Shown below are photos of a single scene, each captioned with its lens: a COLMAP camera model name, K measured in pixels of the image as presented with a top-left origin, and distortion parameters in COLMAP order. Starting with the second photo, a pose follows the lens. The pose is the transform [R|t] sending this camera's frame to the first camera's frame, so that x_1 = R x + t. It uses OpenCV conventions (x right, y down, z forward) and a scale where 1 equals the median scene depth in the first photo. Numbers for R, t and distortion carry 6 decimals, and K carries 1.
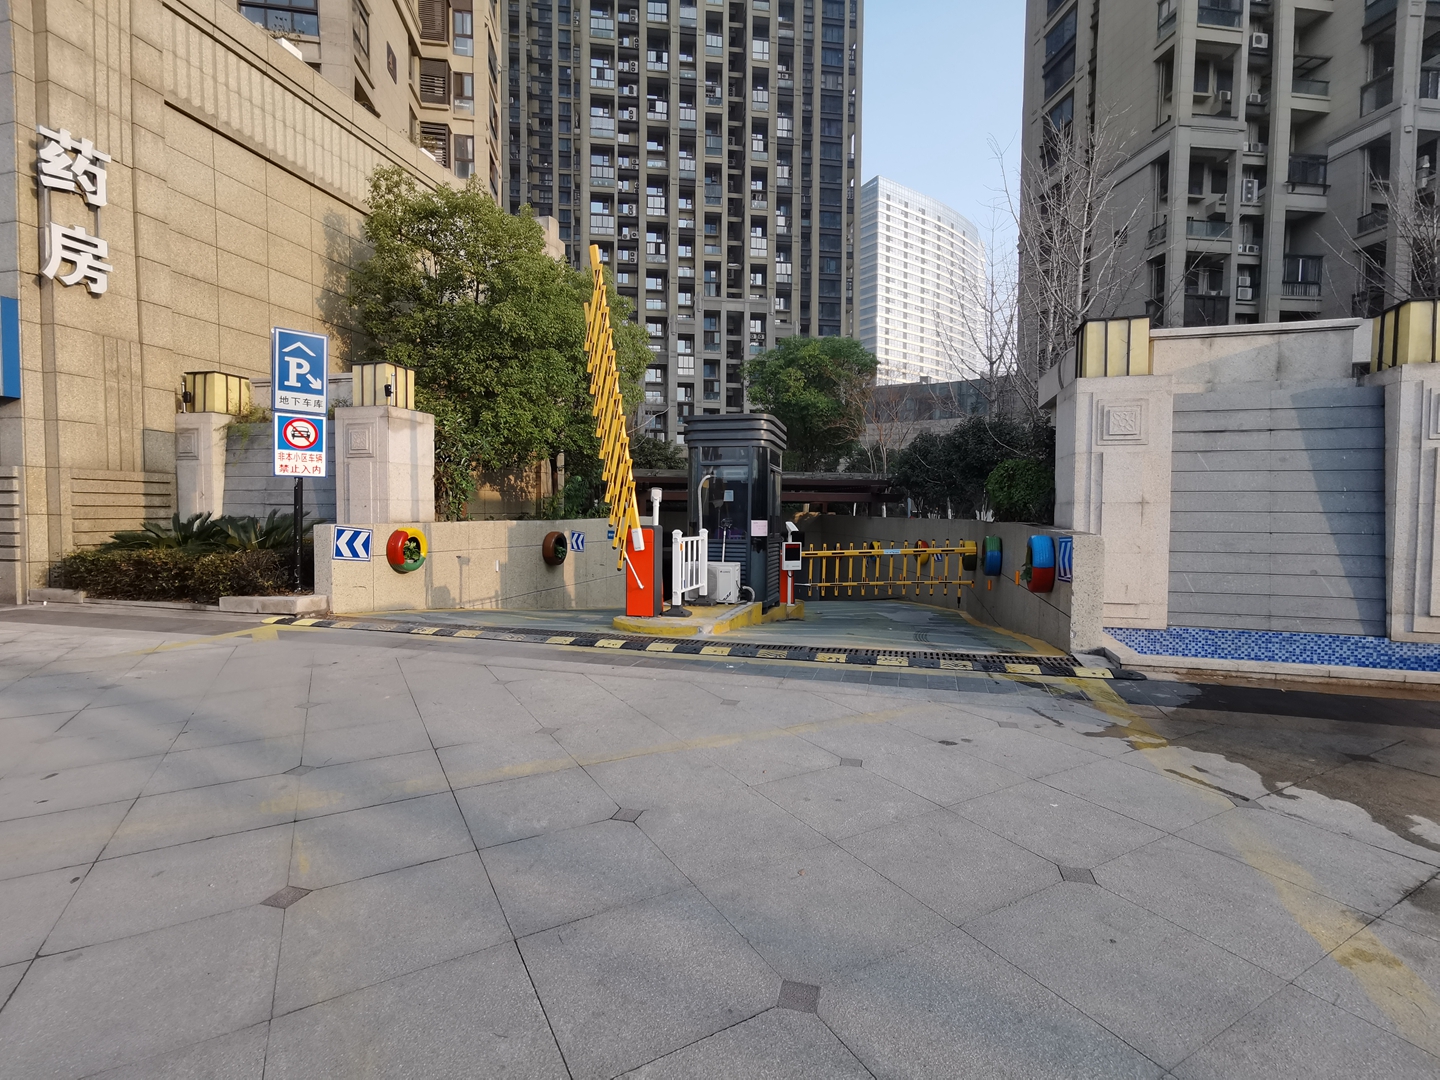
lens RADIAL K [[682.0, 0, 744.9], [0, 682.0, 539.2], [0, 0, 1]] dist [0.014177, -0.005239]
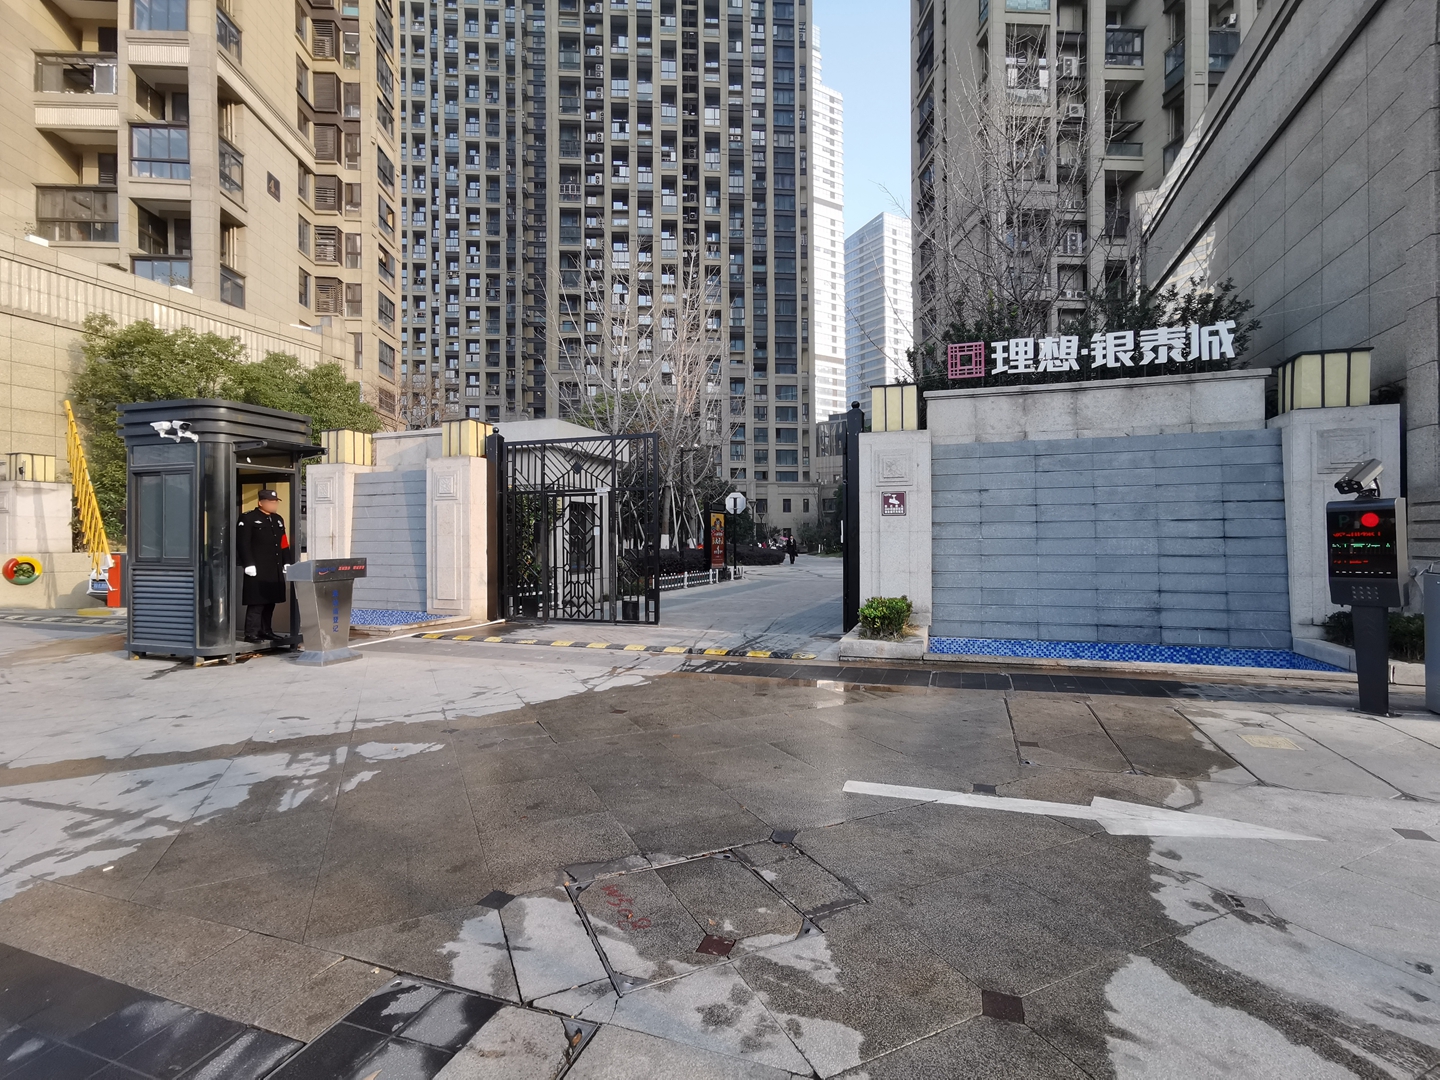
lens RADIAL K [[682.0, 0, 716.8], [0, 682.0, 531.3], [0, 0, 1]] dist [0.014177, -0.005239]
pose [[0.996885, -0.011431, -0.078033, 1.283272], [0.007050, 0.998395, -0.056185, 0.028149], [0.078550, 0.055460, 0.995366, -0.492743]]
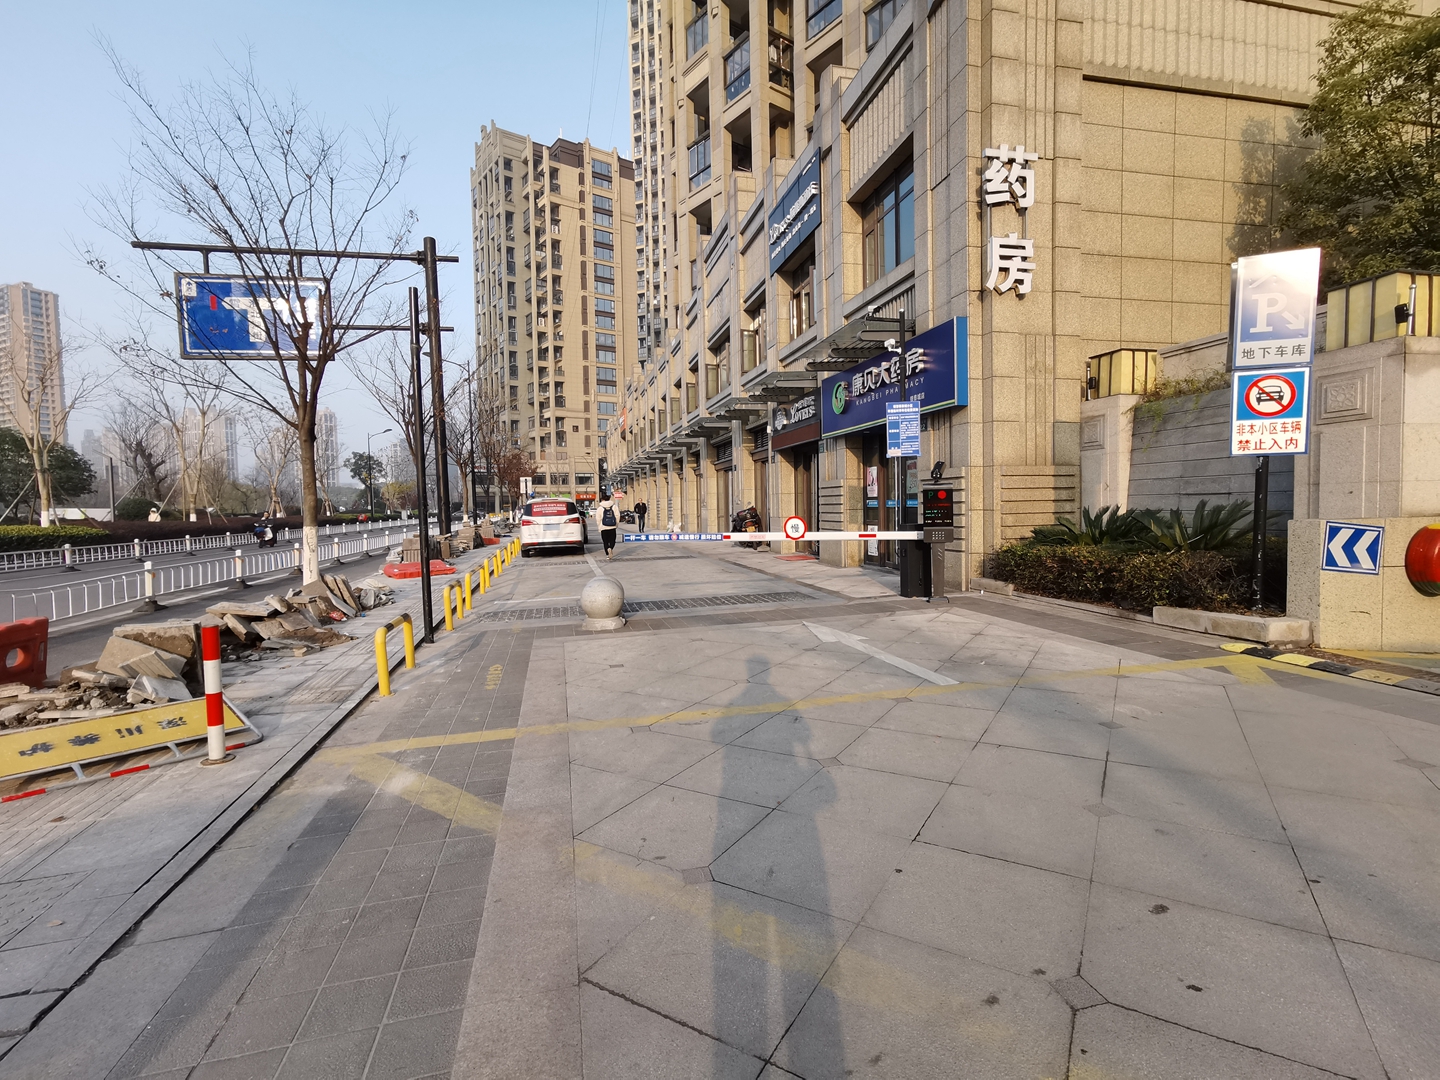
lens RADIAL K [[682.0, 0, 722.0], [0, 682.0, 533.5], [0, 0, 1]] dist [0.014177, -0.005239]
pose [[0.472884, 0.019019, -0.880920, -0.257179], [-0.013189, 0.999808, 0.014506, -0.009033], [0.881026, 0.004758, 0.473044, 0.127452]]
